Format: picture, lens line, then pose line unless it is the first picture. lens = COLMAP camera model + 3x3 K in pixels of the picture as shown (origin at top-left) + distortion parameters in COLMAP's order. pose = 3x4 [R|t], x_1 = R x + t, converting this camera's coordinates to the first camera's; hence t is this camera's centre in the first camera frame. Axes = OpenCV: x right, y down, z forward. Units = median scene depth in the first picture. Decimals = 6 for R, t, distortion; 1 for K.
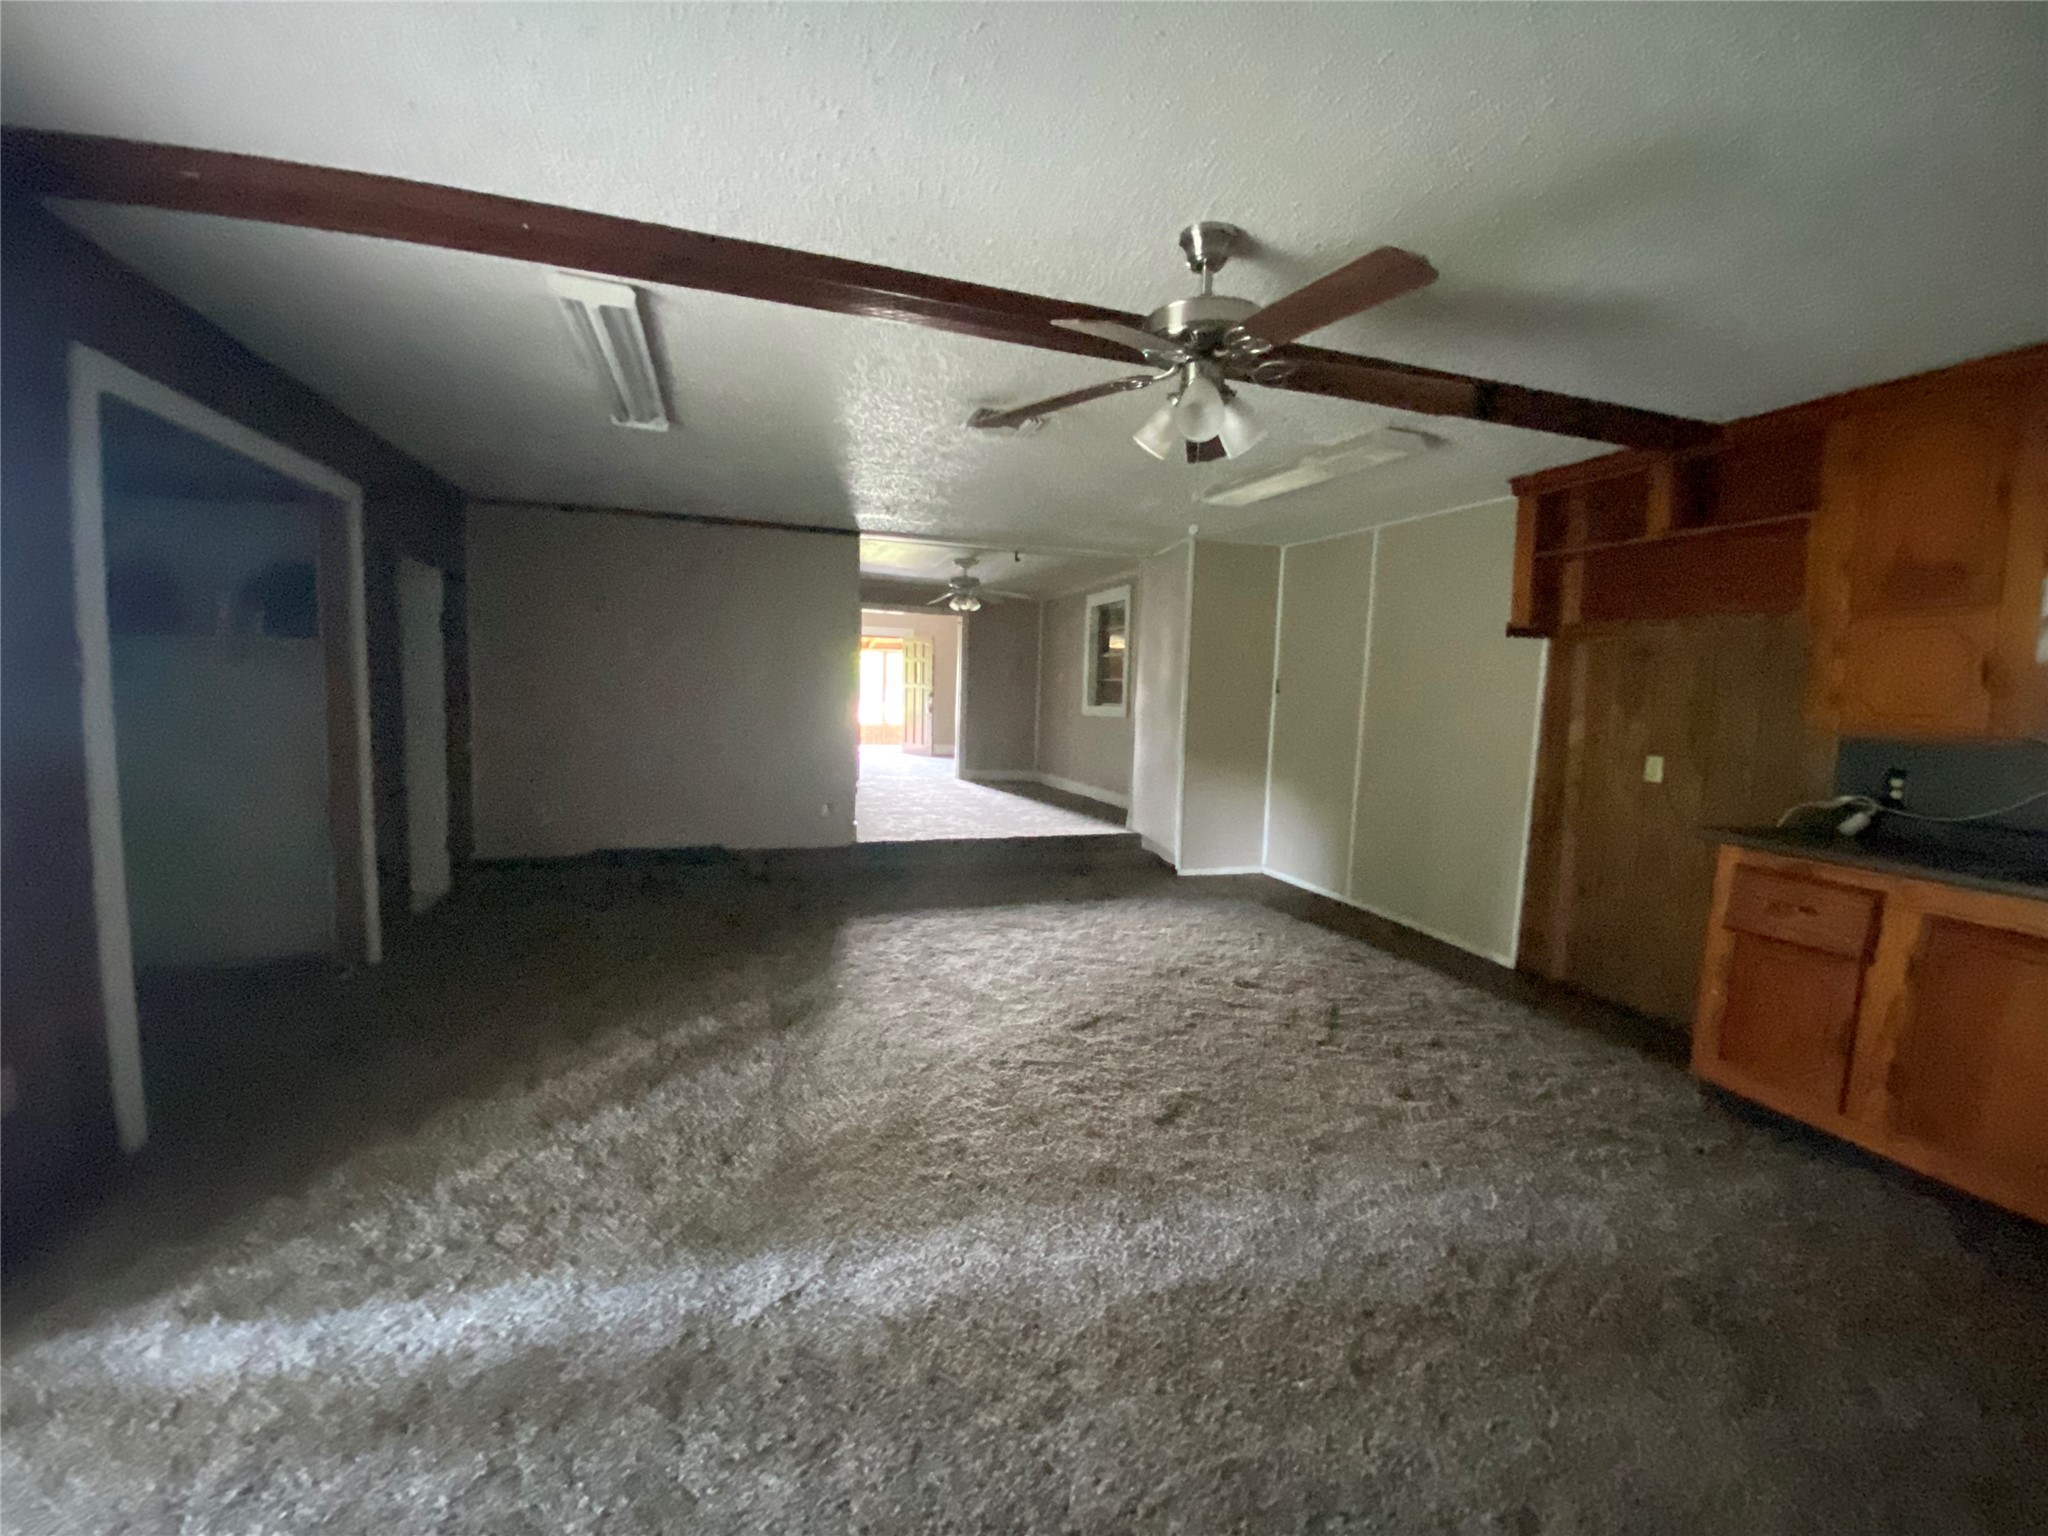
lens RADIAL K [[835.5, 0, 1027.6], [0, 835.5, 762.5], [0, 0, 1]] dist [-0.004245, -0.000437]
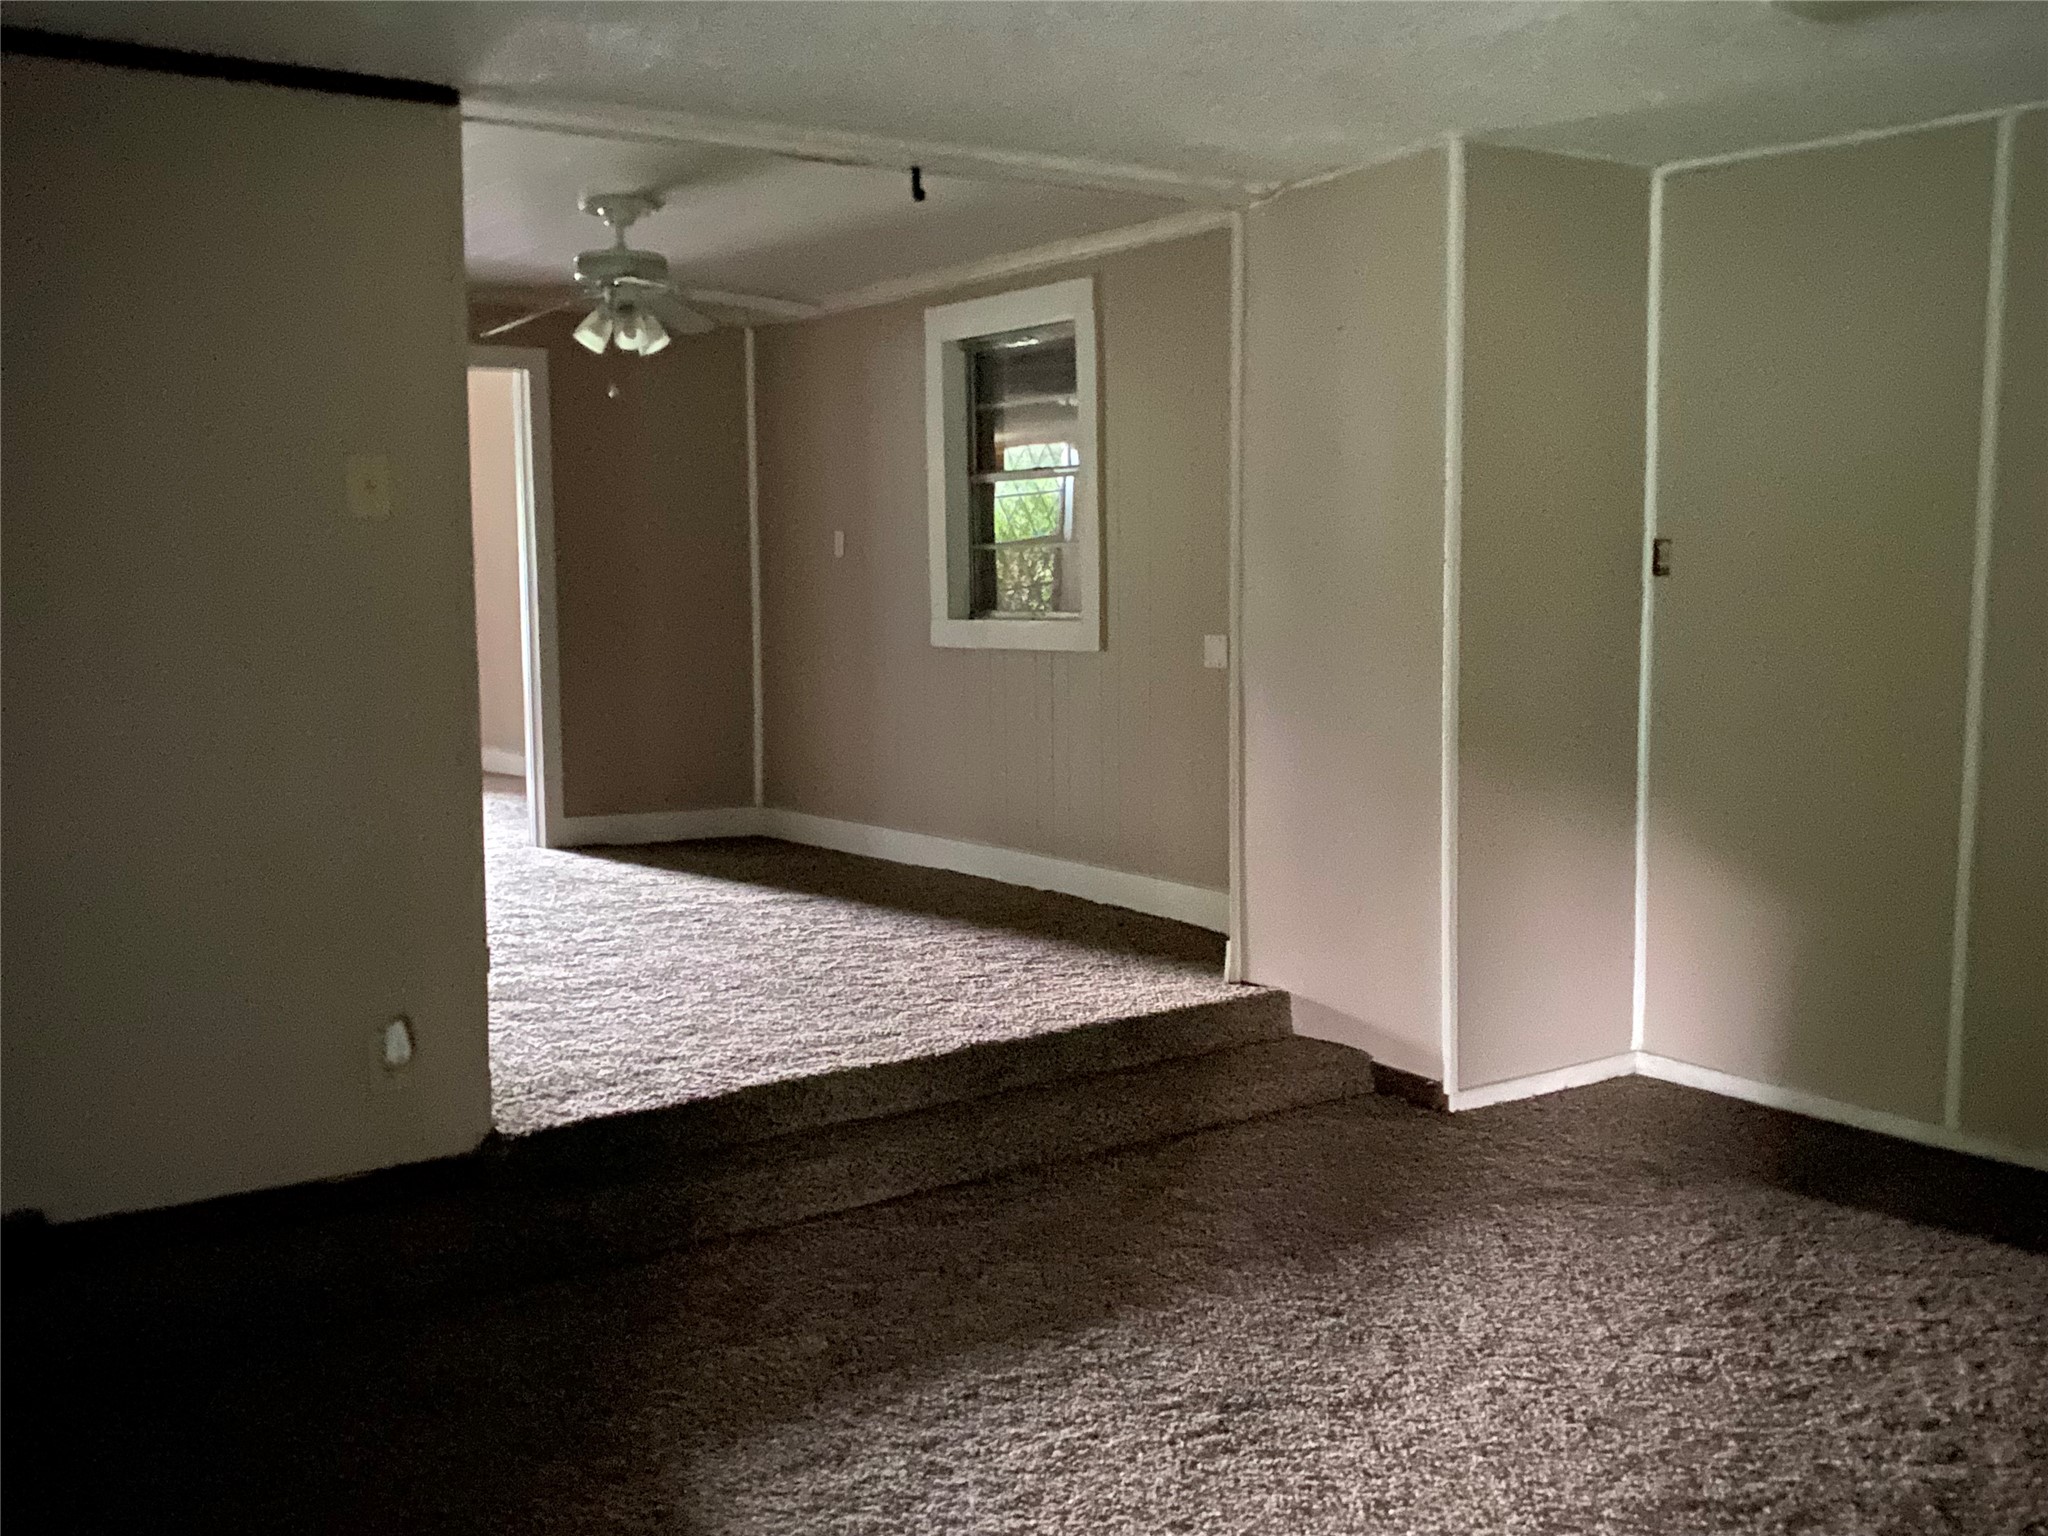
lens RADIAL K [[1994.2, 0, 1024.9], [0, 1994.2, 764.1], [0, 0, 1]] dist [0.004864, 0.000000]
pose [[0.949965, -0.070929, 0.304196, -0.212428], [0.063601, 0.997398, 0.033945, -0.044969], [-0.305812, -0.012899, 0.952005, 0.242219]]
